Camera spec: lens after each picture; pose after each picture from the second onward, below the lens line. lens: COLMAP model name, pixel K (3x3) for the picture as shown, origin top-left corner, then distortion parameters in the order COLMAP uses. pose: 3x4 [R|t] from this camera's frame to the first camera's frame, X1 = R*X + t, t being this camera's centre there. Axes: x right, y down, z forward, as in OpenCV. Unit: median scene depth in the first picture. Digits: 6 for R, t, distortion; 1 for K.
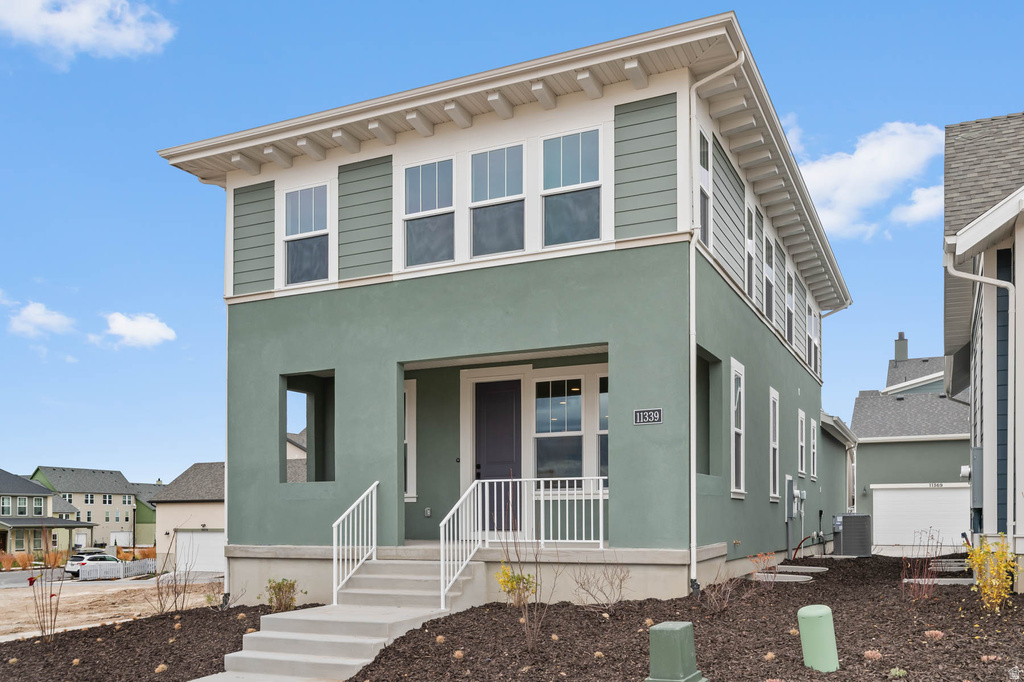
lens RADIAL K [[874.4, 0, 512.9], [0, 874.4, 360.3], [0, 0, 1]] dist [0.001163, -0.000792]
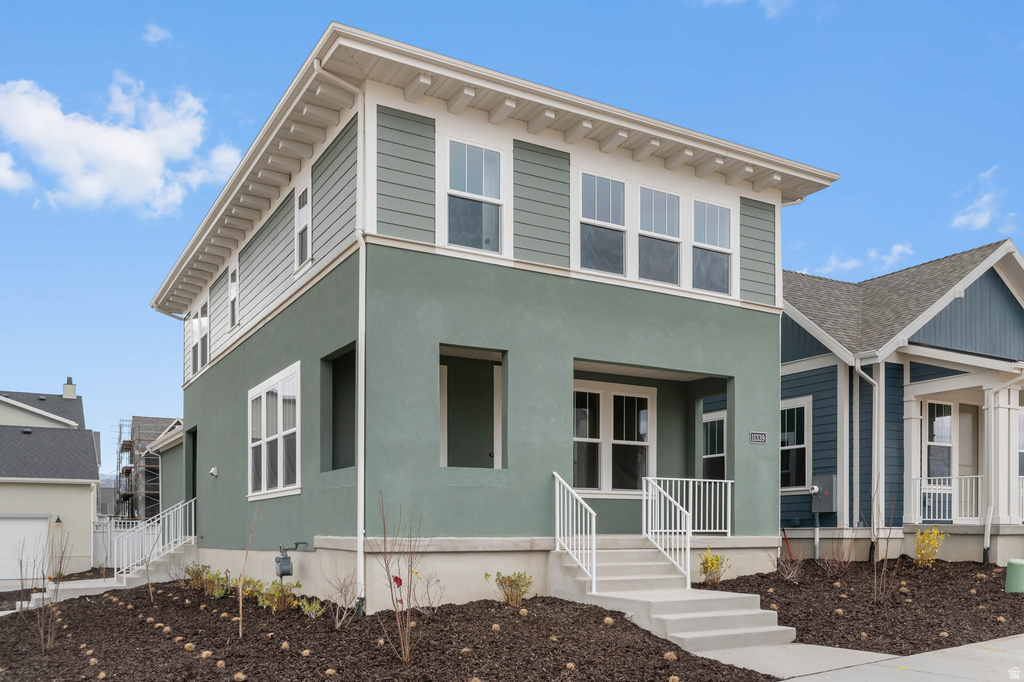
lens RADIAL K [[874.6, 0, 512.0], [0, 874.6, 341.0], [0, 0, 1]] dist [0.006514, 0.002616]
pose [[0.564407, 0.171978, 0.807384, -0.996794], [-0.162910, 0.982028, -0.095295, 0.092099], [-0.809262, -0.077746, 0.582280, 0.454858]]
